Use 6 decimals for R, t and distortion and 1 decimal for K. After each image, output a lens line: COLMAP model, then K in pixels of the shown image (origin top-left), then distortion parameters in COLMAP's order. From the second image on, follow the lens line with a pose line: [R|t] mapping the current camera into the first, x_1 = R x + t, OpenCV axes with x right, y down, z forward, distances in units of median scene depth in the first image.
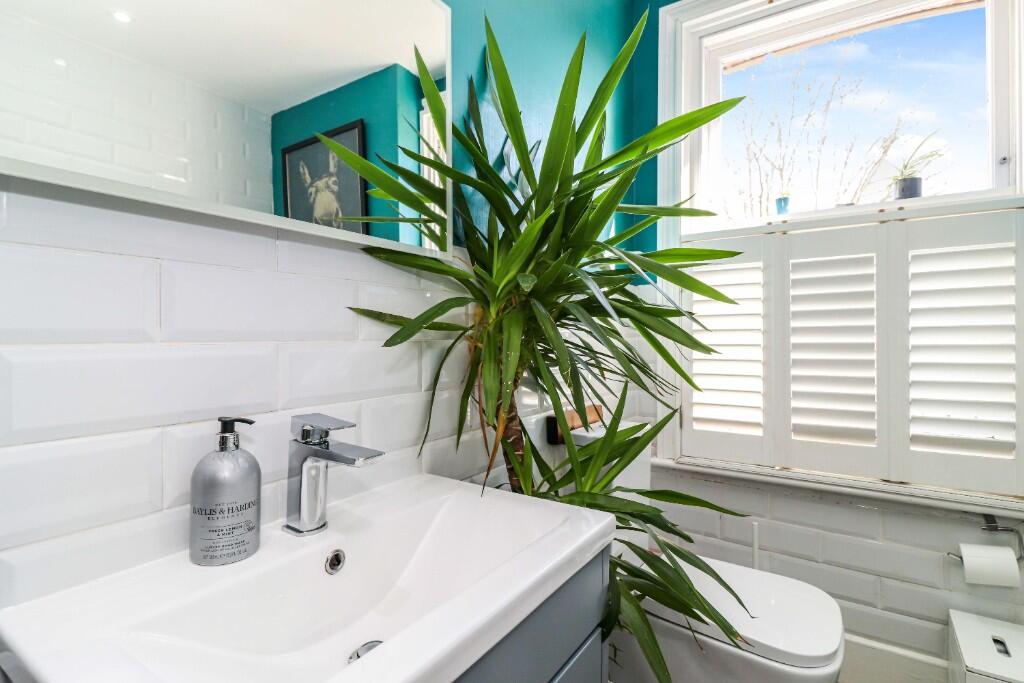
lens RADIAL K [[499.0, 0, 509.0], [0, 499.0, 340.8], [0, 0, 1]] dist [-0.003825, -0.001564]
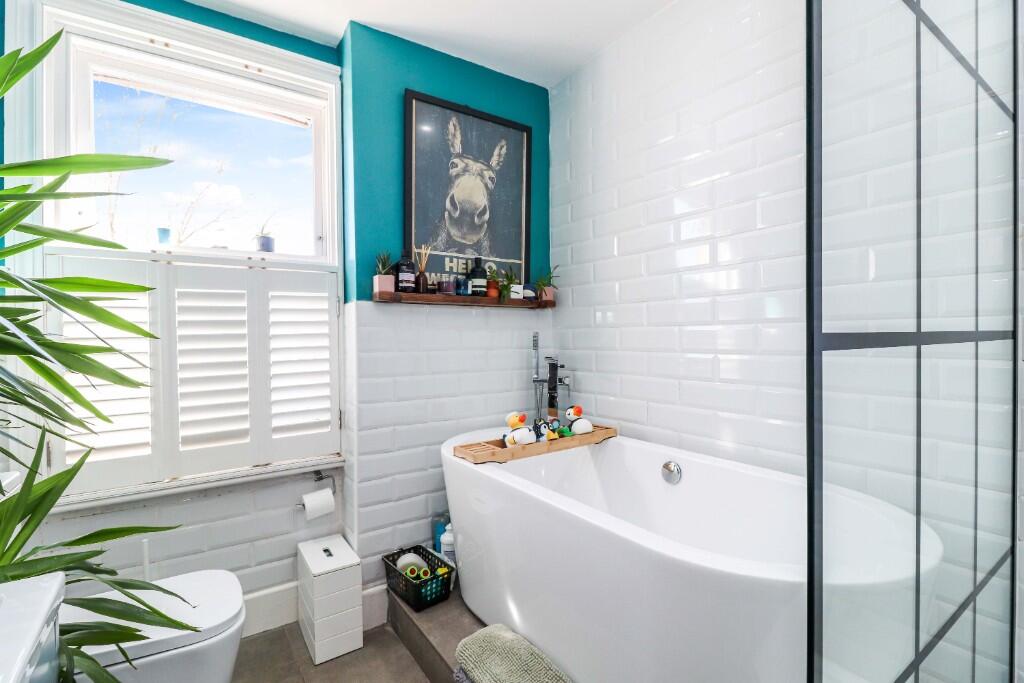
lens RADIAL K [[476.1, 0, 509.6], [0, 476.1, 337.7], [0, 0, 1]] dist [0.001634, 0.000320]
pose [[0.345606, -0.007076, 0.938353, -0.189364], [0.017051, 0.999854, 0.001260, -0.046512], [-0.938225, 0.015565, 0.345676, -0.062292]]
